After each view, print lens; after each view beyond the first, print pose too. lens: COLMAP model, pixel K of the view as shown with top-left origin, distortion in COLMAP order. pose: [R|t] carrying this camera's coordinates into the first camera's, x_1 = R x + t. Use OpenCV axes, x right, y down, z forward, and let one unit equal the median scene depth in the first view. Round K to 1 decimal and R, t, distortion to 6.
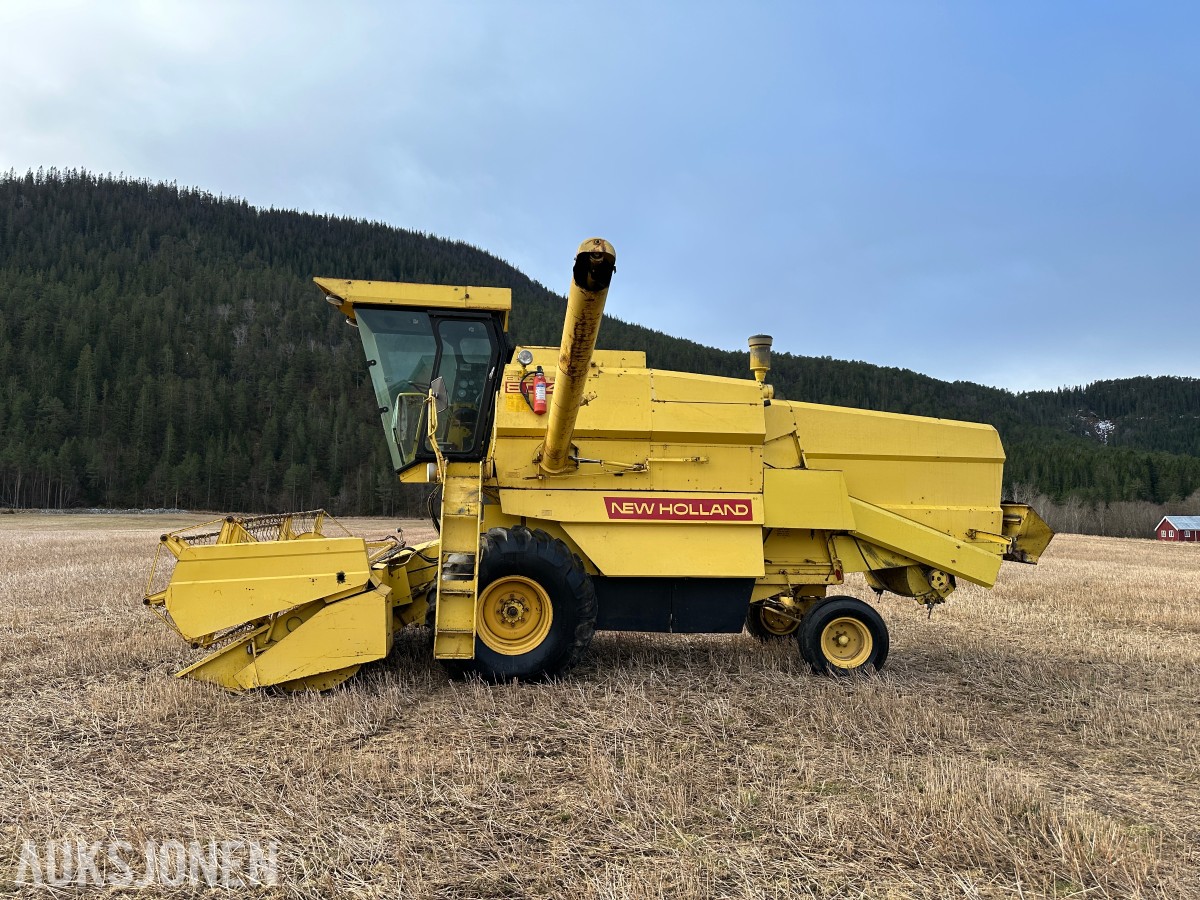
lens RADIAL K [[859.5, 0, 592.3], [0, 859.5, 454.8], [0, 0, 1]] dist [0.072140, -0.083869]
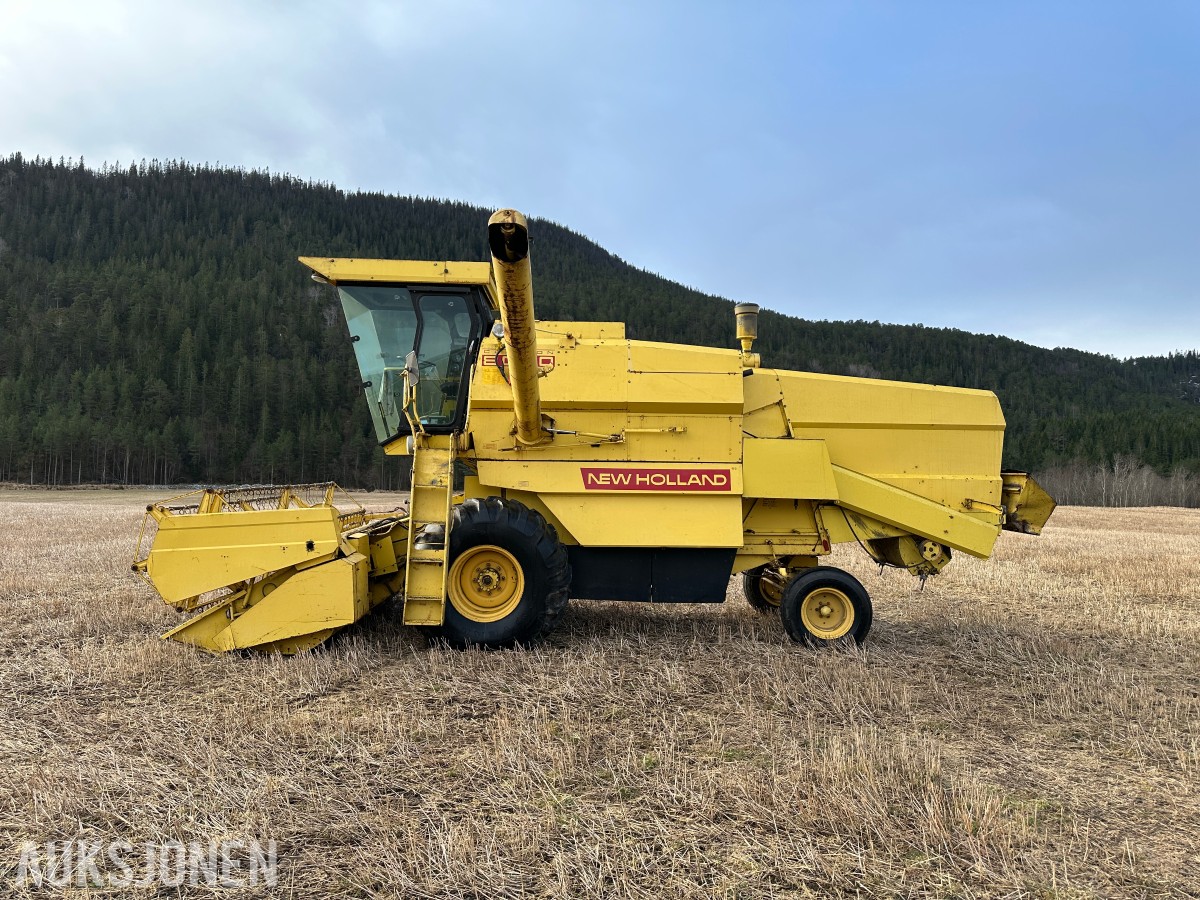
lens RADIAL K [[857.7, 0, 600.0], [0, 857.7, 450.0], [0, 0, 1]] dist [0.078938, -0.099425]
pose [[0.995799, -0.007633, -0.091247, 0.118105], [0.009814, 0.999676, 0.023481, 0.004335], [0.091038, -0.024278, 0.995551, -0.000232]]
